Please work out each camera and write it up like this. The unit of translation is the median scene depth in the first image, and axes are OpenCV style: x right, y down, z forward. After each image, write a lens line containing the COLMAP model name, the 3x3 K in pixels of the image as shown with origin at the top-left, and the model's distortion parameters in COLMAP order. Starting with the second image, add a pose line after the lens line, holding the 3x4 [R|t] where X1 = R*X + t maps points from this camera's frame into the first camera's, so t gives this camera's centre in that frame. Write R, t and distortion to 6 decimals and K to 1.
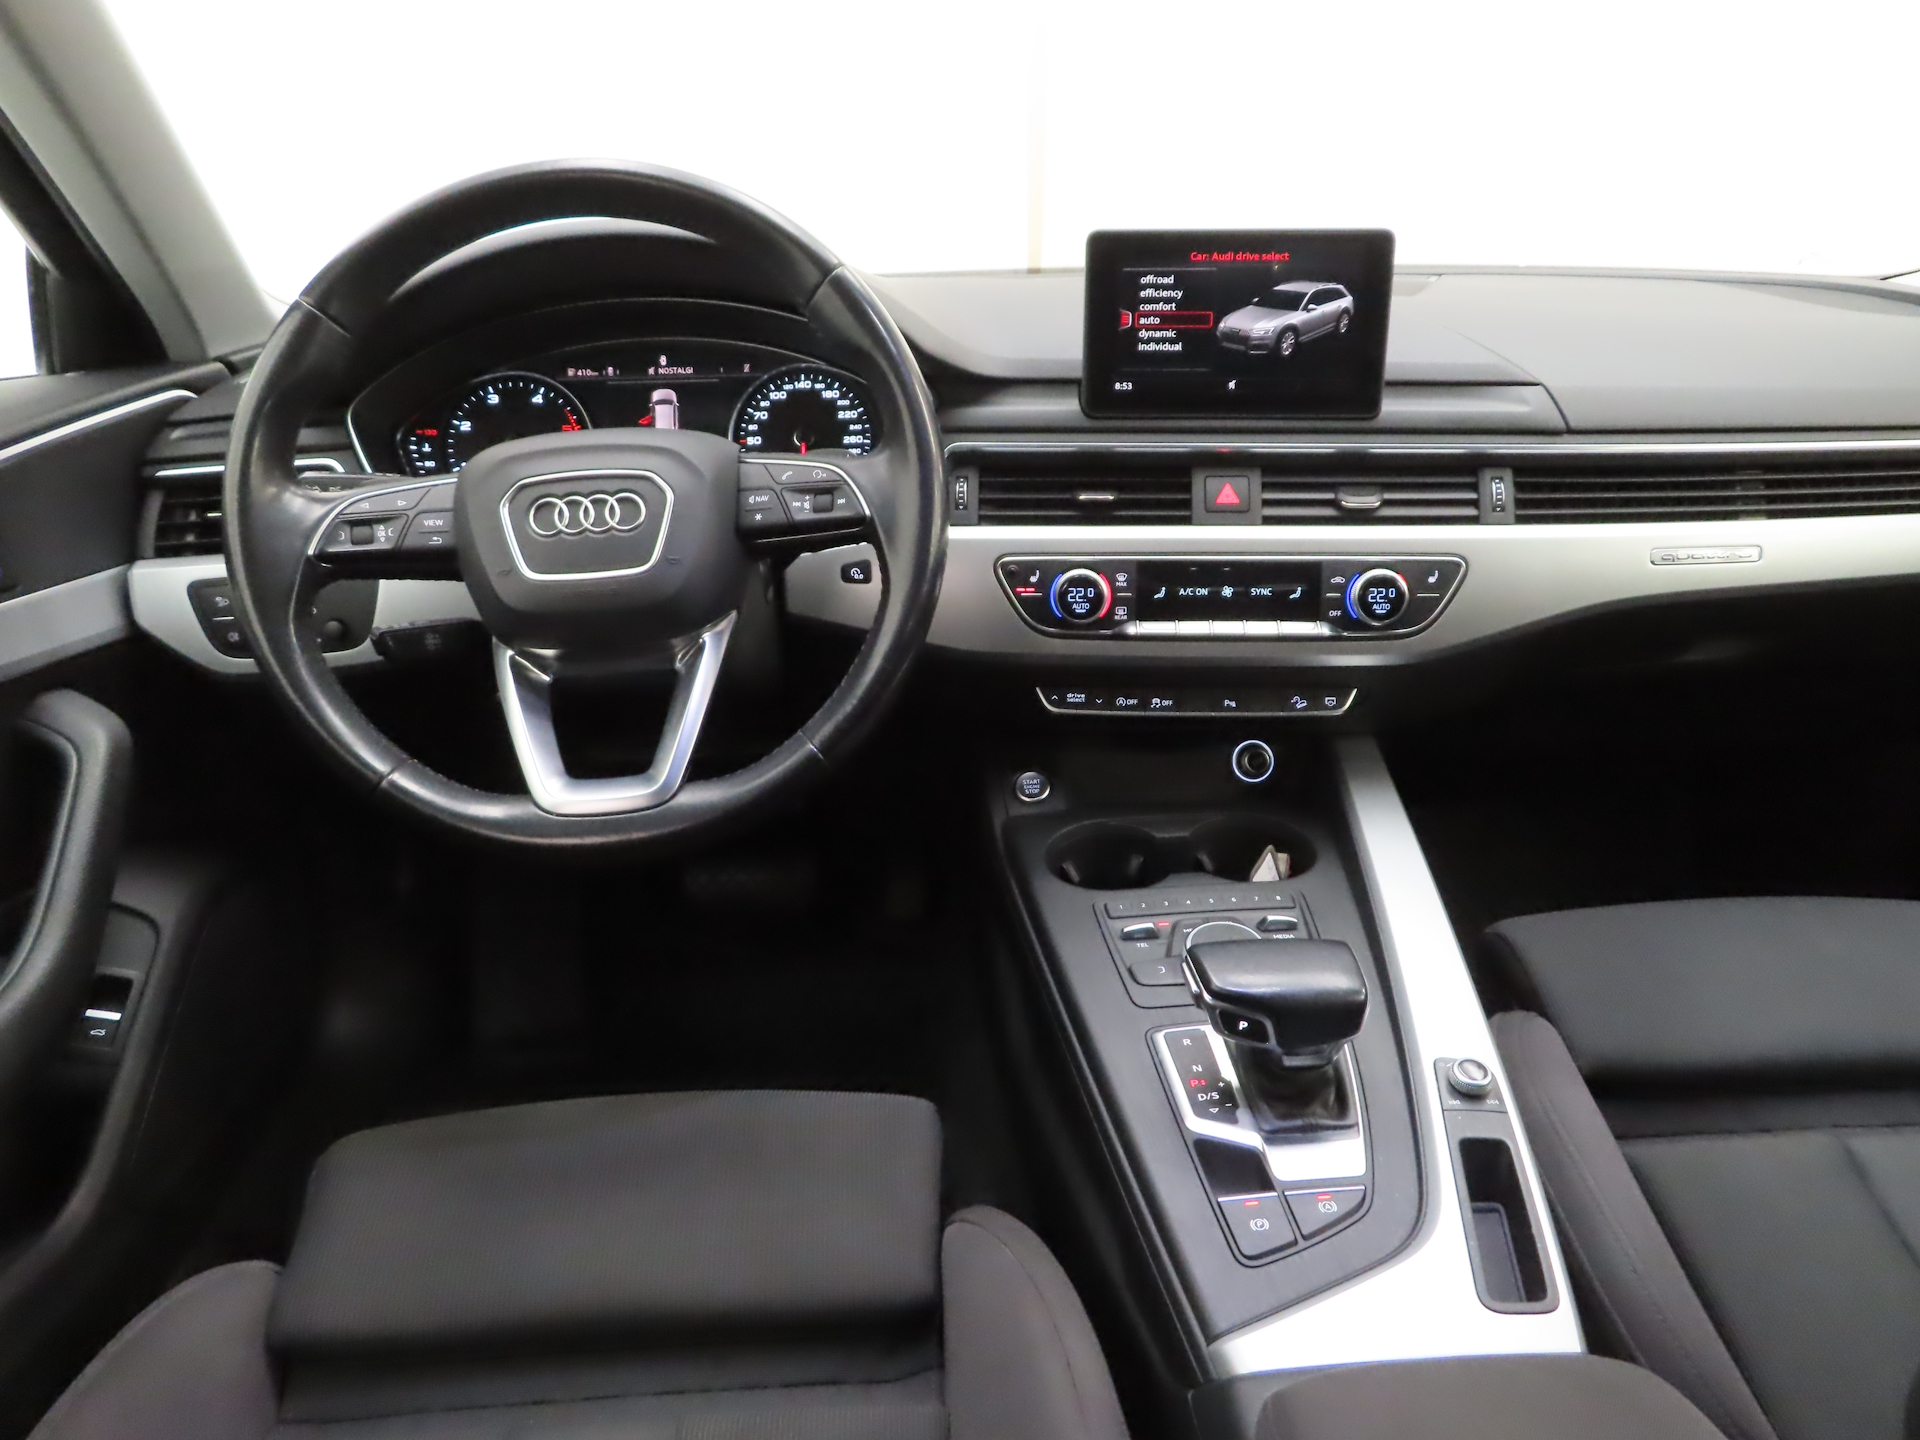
lens RADIAL K [[1379.5, 0, 960.0], [0, 1379.5, 720.0], [0, 0, 1]] dist [-0.012526, 0.001792]
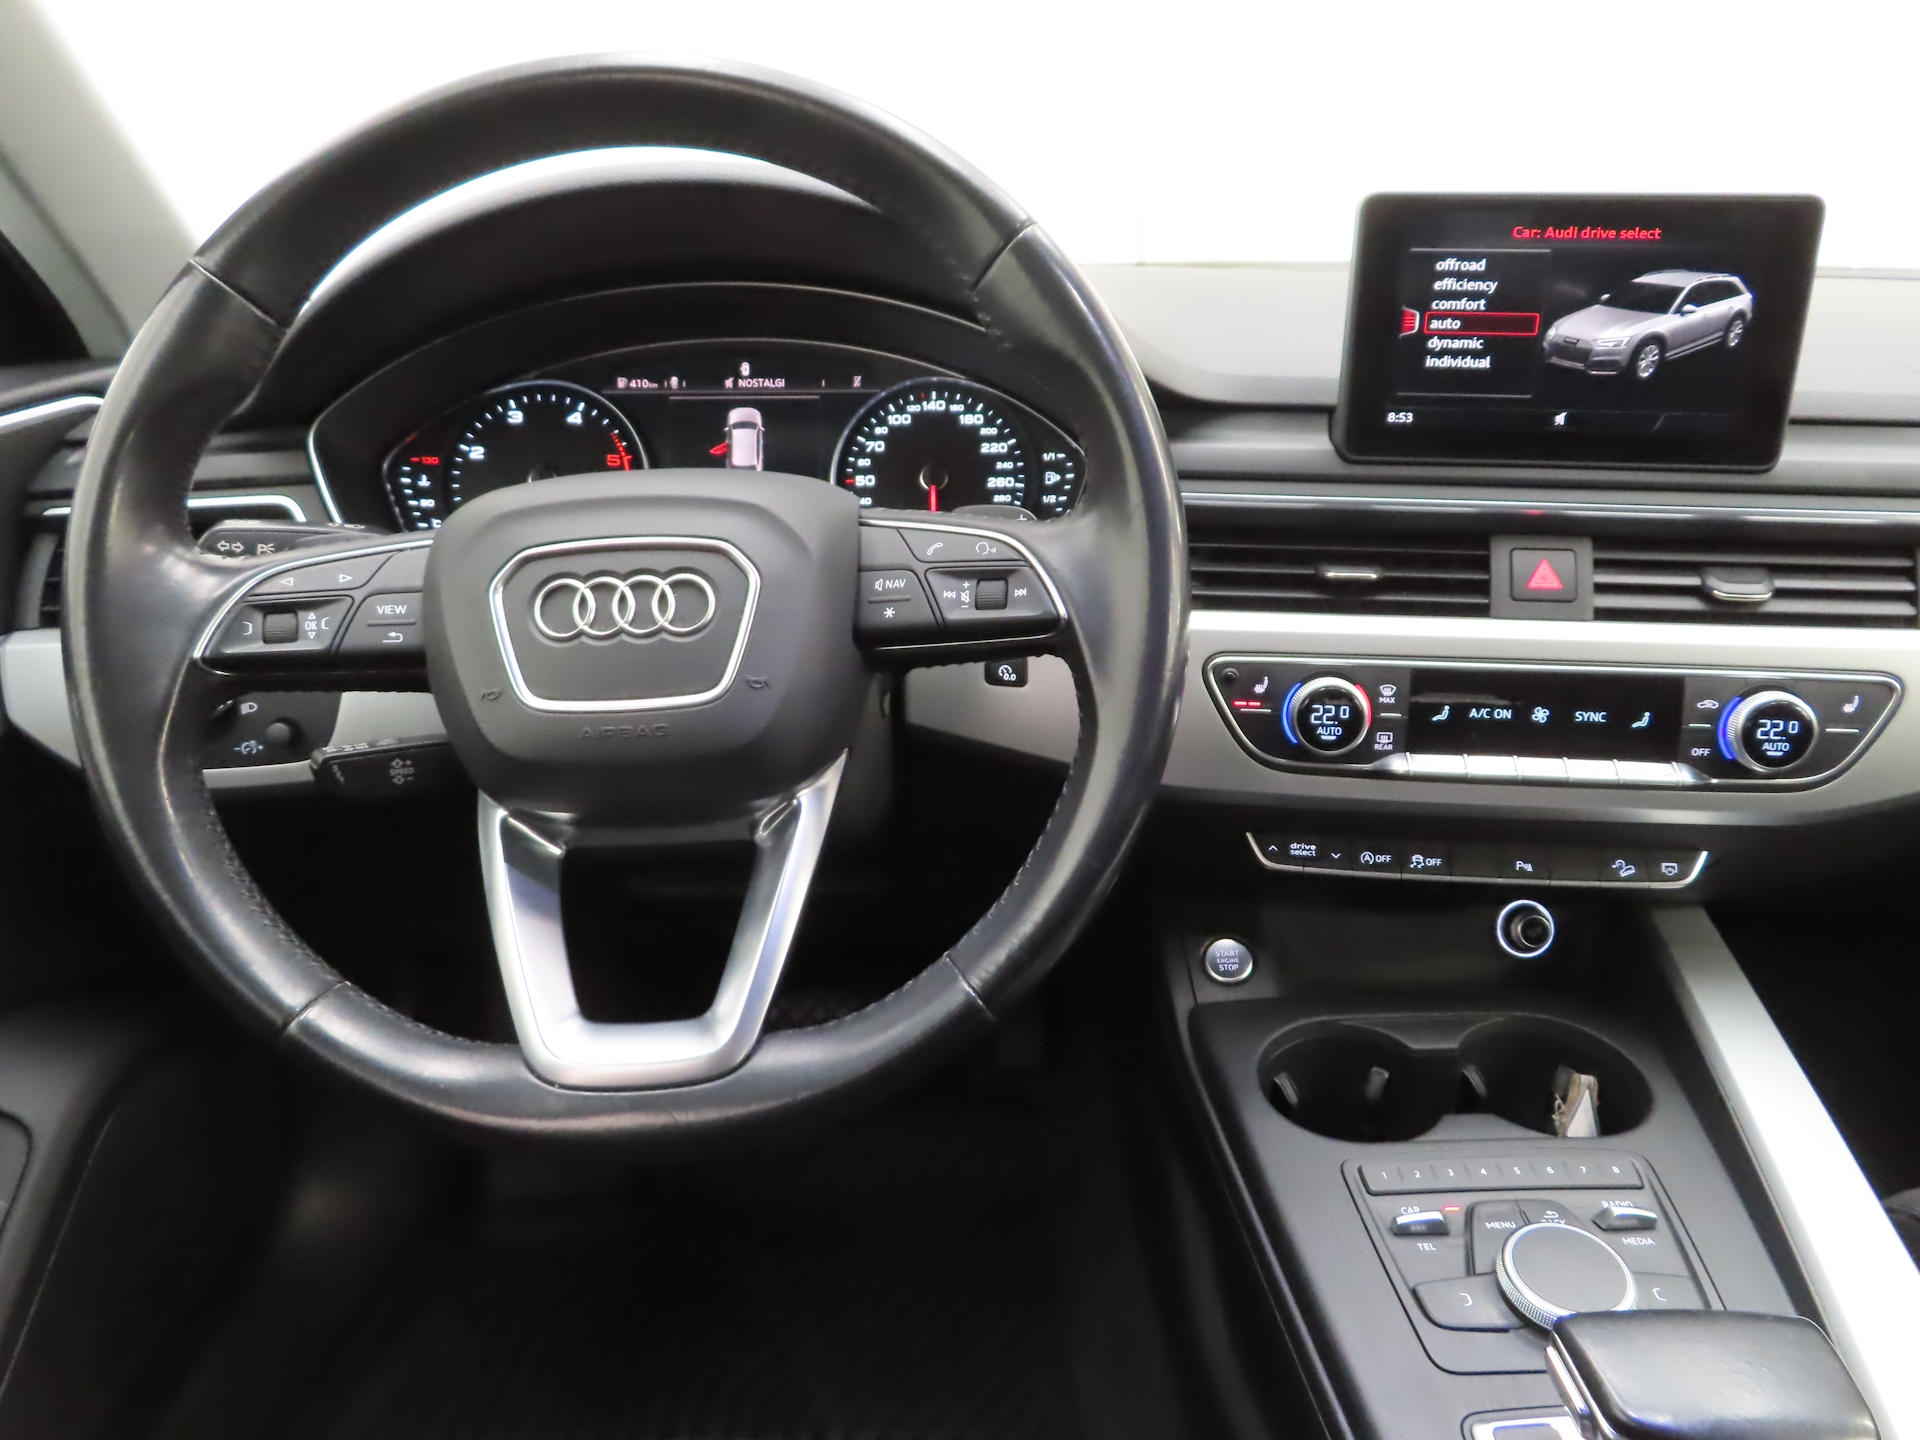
lens RADIAL K [[1379.5, 0, 960.0], [0, 1379.5, 720.0], [0, 0, 1]] dist [-0.012526, 0.001792]
pose [[0.998637, 0.028777, -0.043534, -0.069209], [-0.029286, 0.999509, -0.011095, -0.075241], [0.043193, 0.012355, 0.998990, 0.297080]]
